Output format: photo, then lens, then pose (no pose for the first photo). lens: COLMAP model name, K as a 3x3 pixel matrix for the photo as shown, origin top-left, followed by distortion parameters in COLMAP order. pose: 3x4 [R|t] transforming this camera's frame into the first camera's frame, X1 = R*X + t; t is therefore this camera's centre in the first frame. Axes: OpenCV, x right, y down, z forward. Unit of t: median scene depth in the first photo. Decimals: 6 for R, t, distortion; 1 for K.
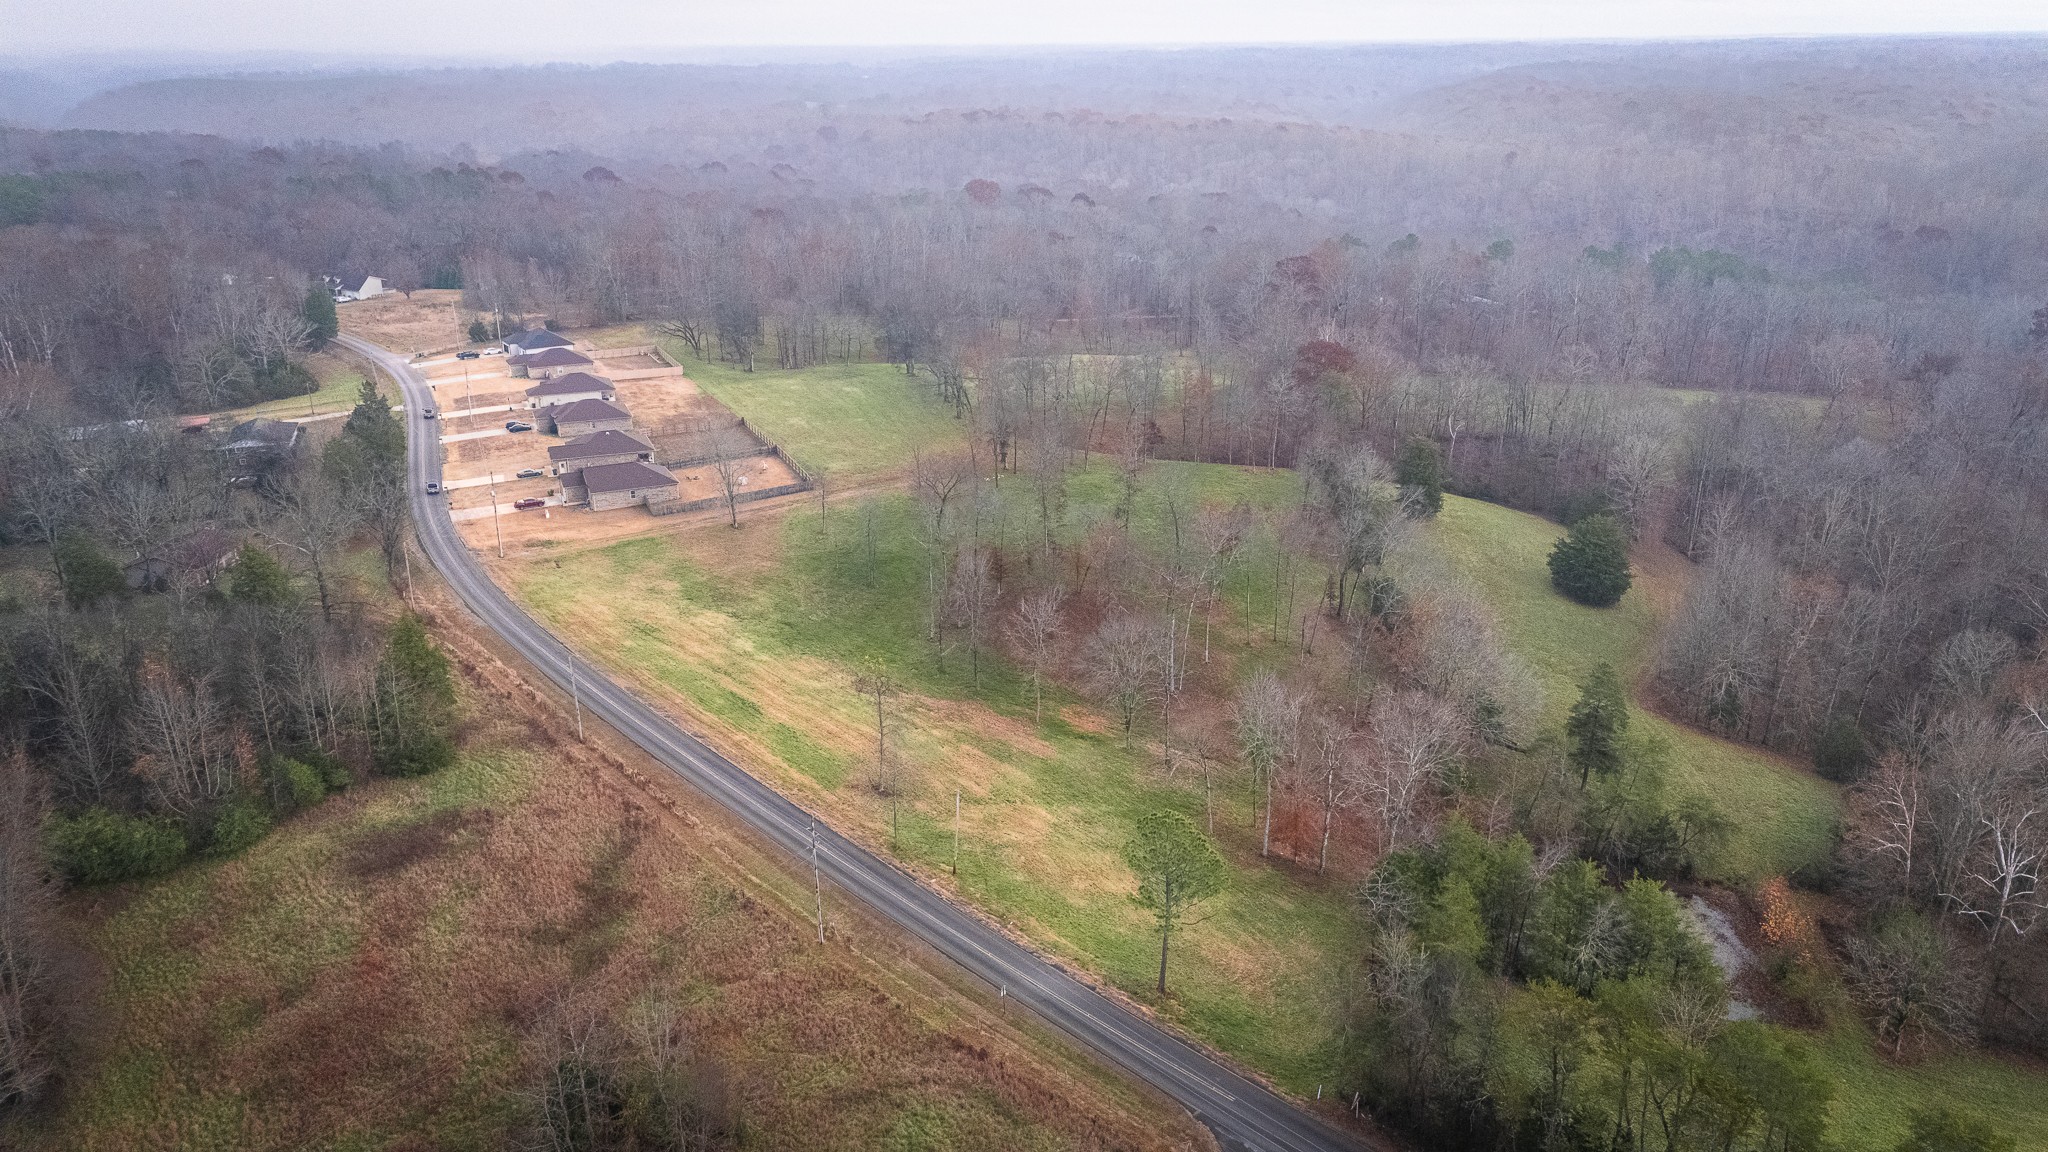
lens RADIAL K [[1508.7, 0, 1027.9], [0, 1508.7, 566.7], [0, 0, 1]] dist [0.063327, -0.055323]
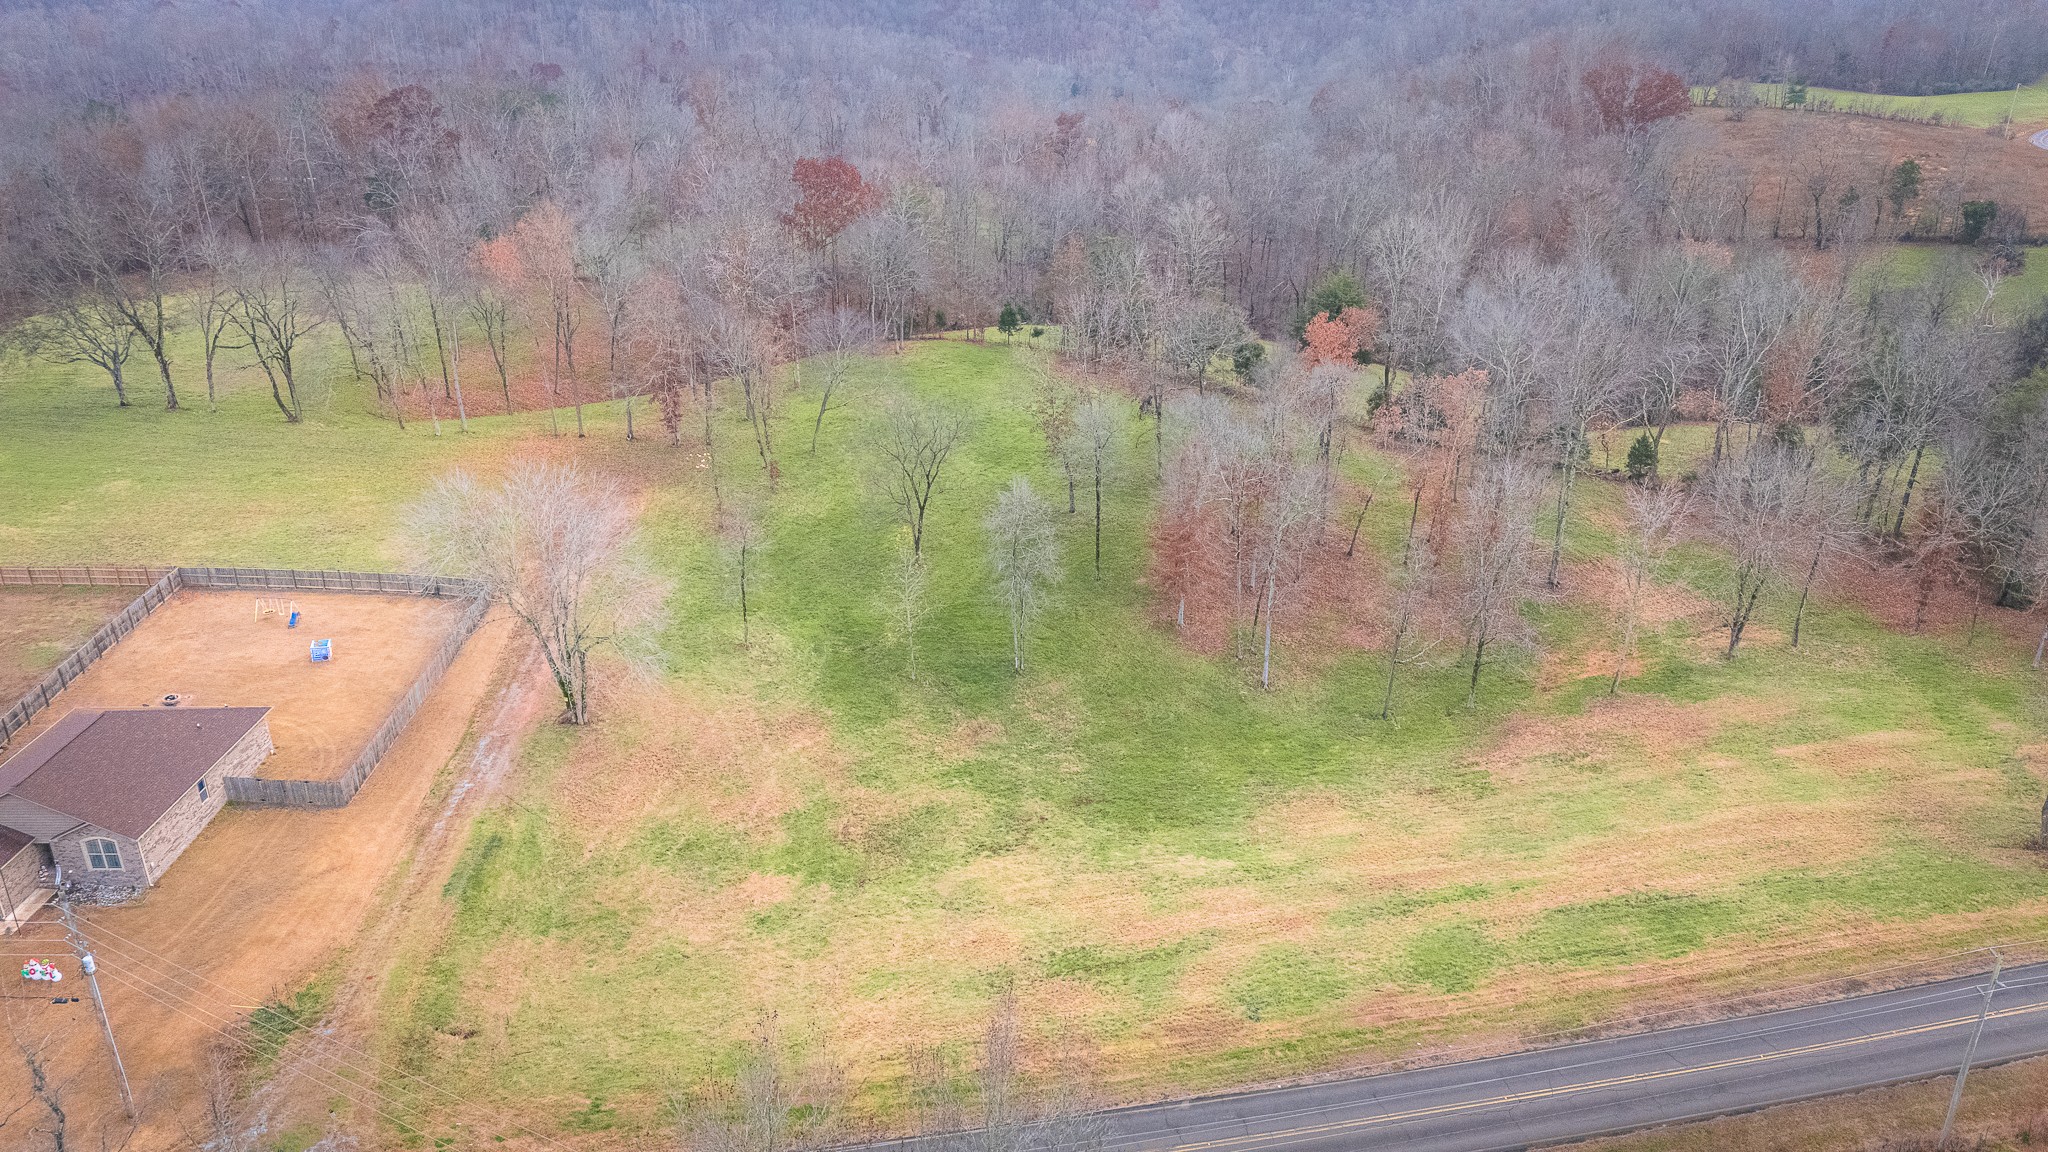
lens RADIAL K [[1508.7, 0, 1018.7], [0, 1508.7, 576.2], [0, 0, 1]] dist [0.063327, -0.055323]
pose [[0.451817, -0.348152, 0.821372, -0.500344], [0.303210, 0.925825, 0.225637, -0.128646], [-0.839002, 0.147102, 0.523867, 0.746174]]
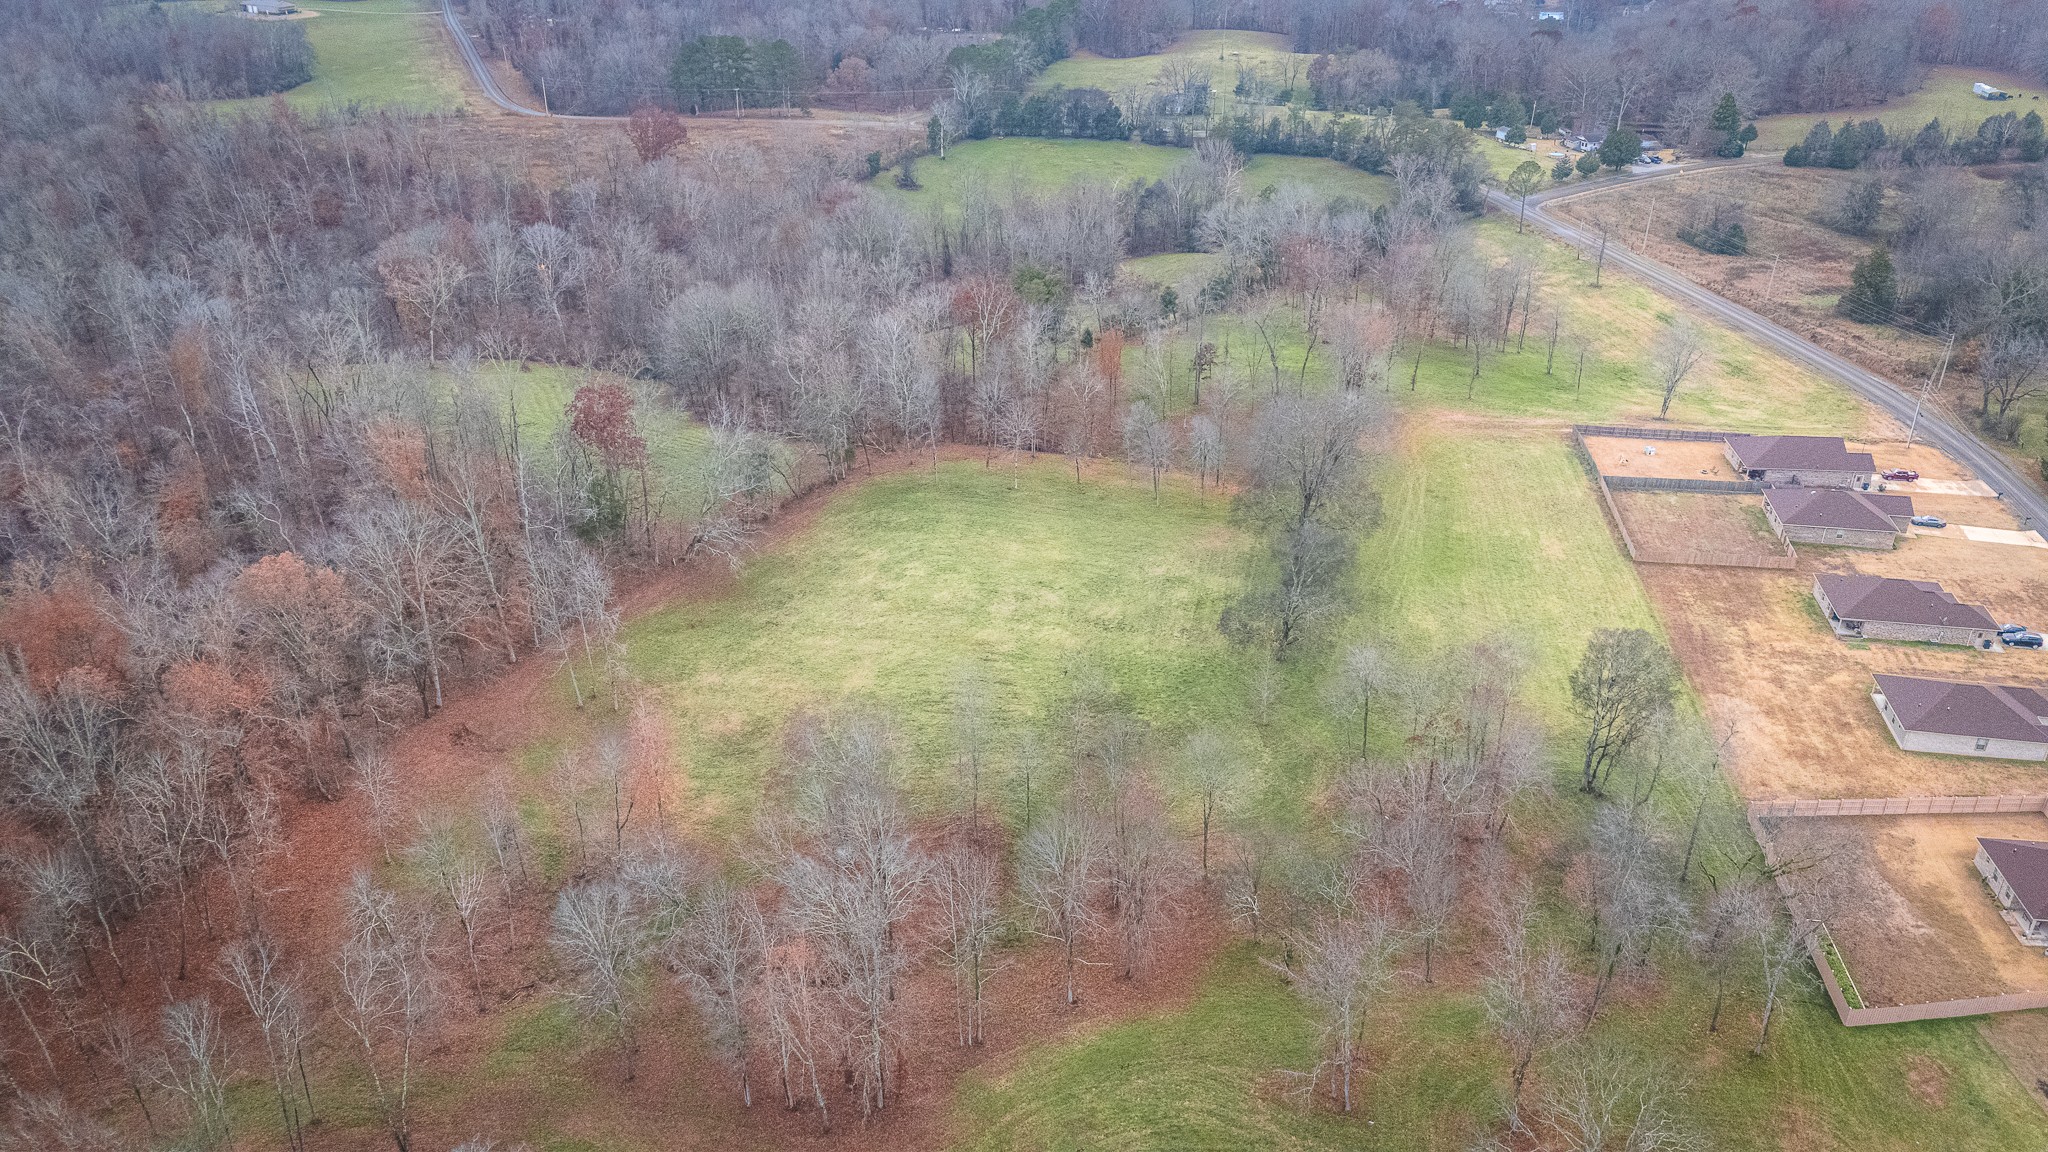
lens RADIAL K [[1508.7, 0, 1021.3], [0, 1508.7, 571.1], [0, 0, 1]] dist [0.063327, -0.055323]
pose [[-0.841873, -0.233592, 0.486502, -0.389985], [0.193951, 0.710287, 0.676665, -0.815752], [-0.503619, 0.664024, -0.552666, 2.043199]]
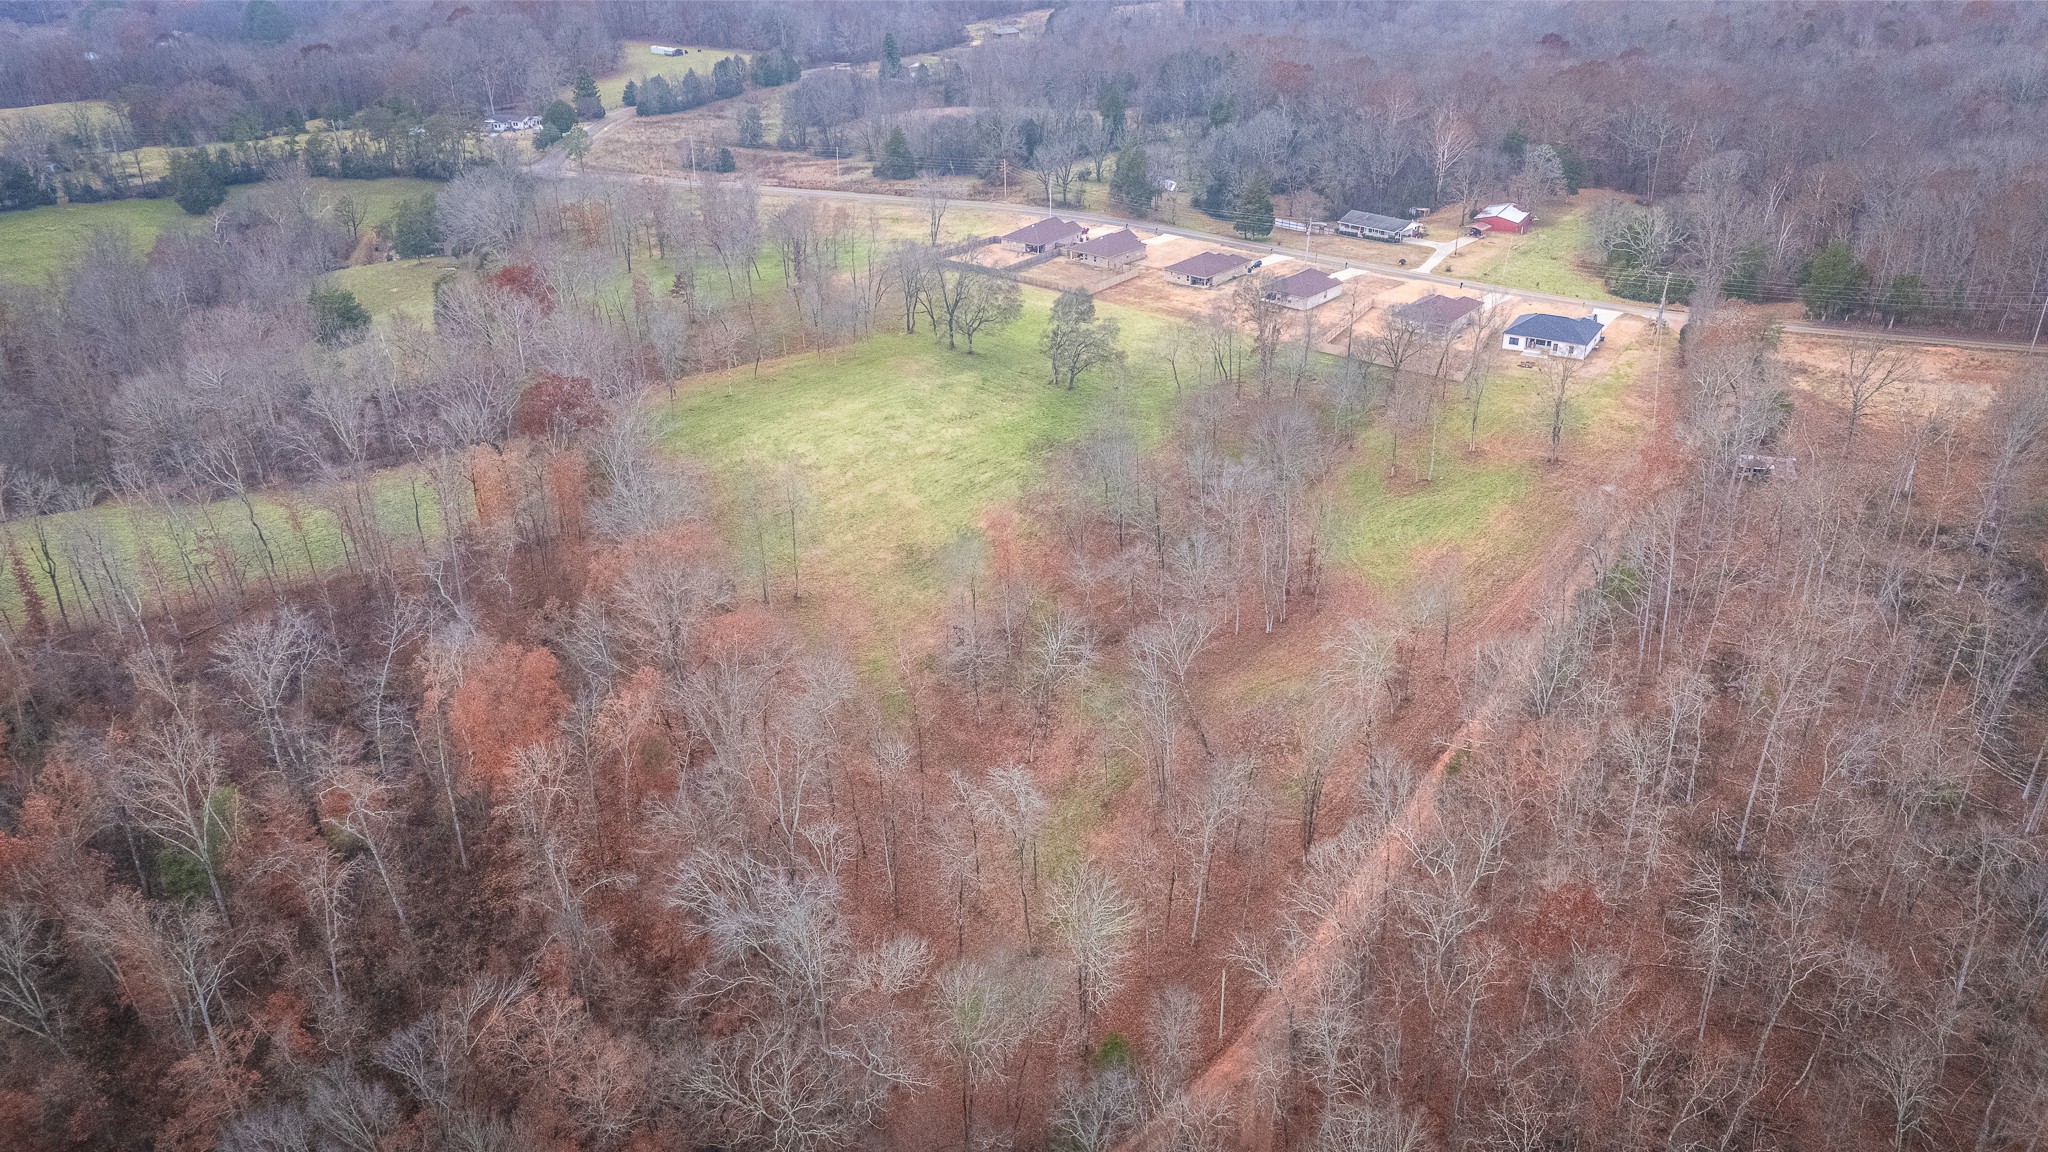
lens RADIAL K [[1508.7, 0, 1031.1], [0, 1508.7, 575.1], [0, 0, 1]] dist [0.063327, -0.055323]
pose [[-0.894883, 0.218973, -0.388889, 0.417930], [-0.129520, 0.706441, 0.695820, -0.940737], [0.427093, 0.673047, -0.603821, 2.379989]]
